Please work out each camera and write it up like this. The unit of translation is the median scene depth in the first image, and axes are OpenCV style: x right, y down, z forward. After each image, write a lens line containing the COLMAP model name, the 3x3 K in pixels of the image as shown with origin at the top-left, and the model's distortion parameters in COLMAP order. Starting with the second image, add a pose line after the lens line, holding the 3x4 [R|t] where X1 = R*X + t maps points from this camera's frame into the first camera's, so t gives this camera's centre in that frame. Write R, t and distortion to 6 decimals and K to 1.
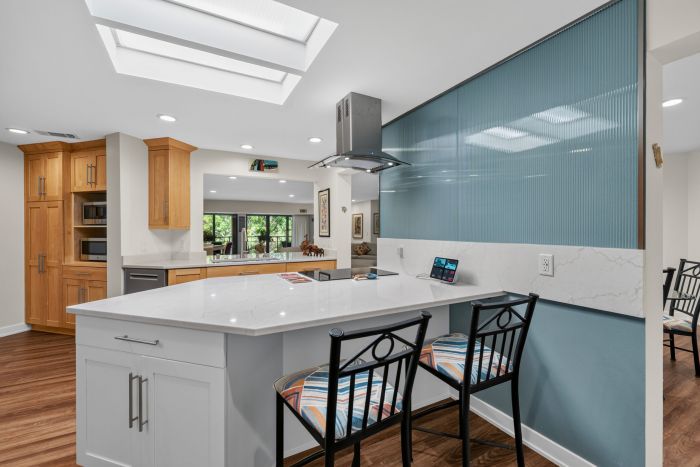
lens RADIAL K [[300.1, 0, 359.3], [0, 300.1, 231.3], [0, 0, 1]] dist [0.000339, -0.000187]
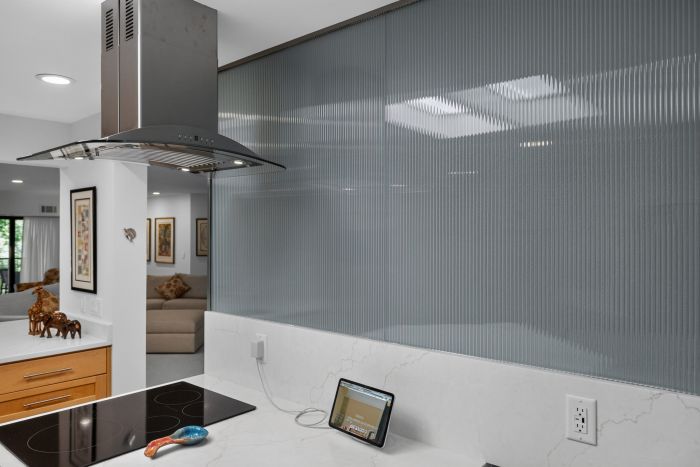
lens RADIAL K [[482.9, 0, 352.7], [0, 482.9, 232.8], [0, 0, 1]] dist [-0.024807, -0.001958]
pose [[0.934686, 0.008385, 0.355376, 0.008205], [-0.009025, 0.999959, 0.000143, -0.092212], [-0.355360, -0.003341, 0.934723, 0.217608]]
